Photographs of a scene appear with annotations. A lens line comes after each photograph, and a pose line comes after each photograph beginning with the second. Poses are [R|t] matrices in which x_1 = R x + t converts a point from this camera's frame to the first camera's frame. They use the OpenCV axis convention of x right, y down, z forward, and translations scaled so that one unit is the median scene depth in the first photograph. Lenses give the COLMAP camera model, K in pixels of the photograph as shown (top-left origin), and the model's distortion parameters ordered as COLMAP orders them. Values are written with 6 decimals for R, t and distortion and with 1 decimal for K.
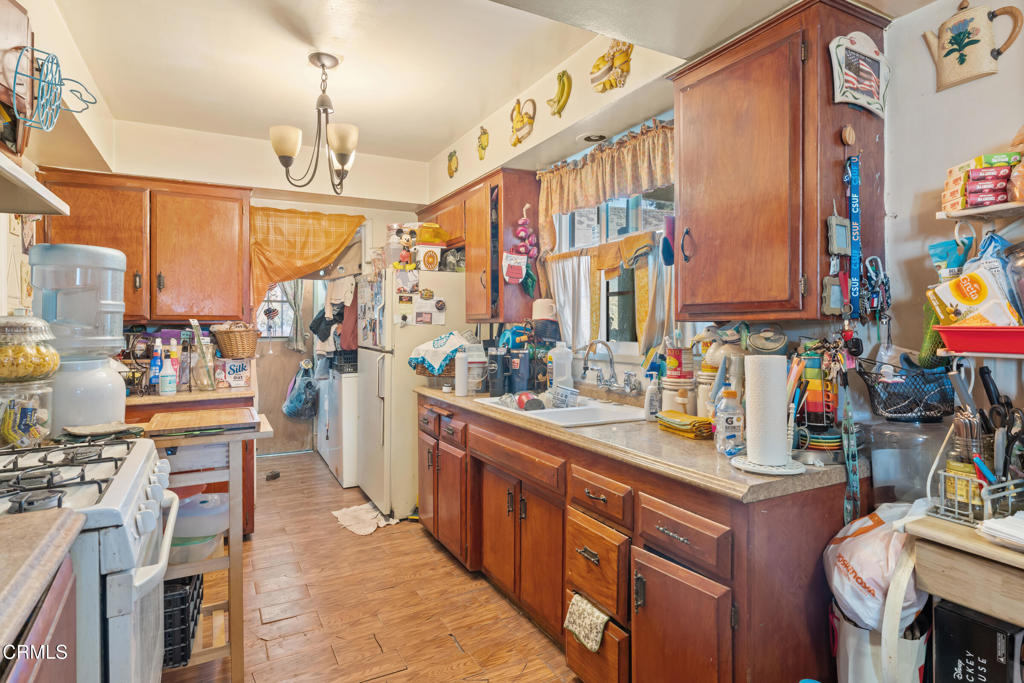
lens RADIAL K [[550.4, 0, 508.2], [0, 550.4, 332.6], [0, 0, 1]] dist [0.001758, 0.000231]
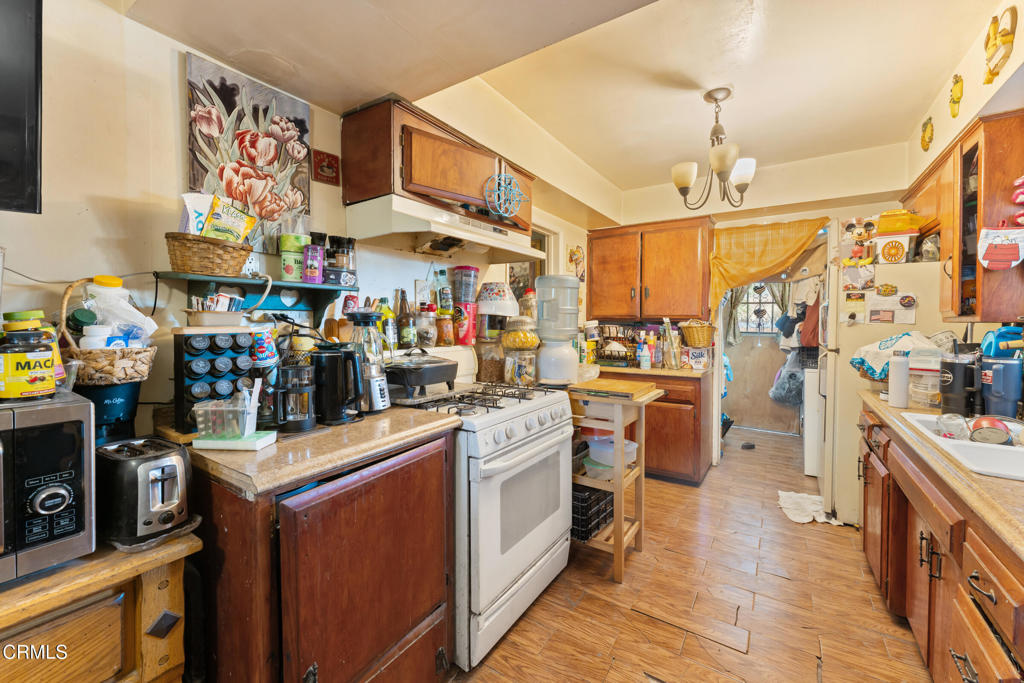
lens RADIAL K [[411.1, 0, 511.4], [0, 411.1, 331.6], [0, 0, 1]] dist [0.000335, -0.000261]
pose [[0.476728, 0.028137, -0.878600, 0.155754], [-0.020543, 0.999571, 0.020864, -0.002533], [0.878811, 0.008103, 0.477102, 0.136000]]
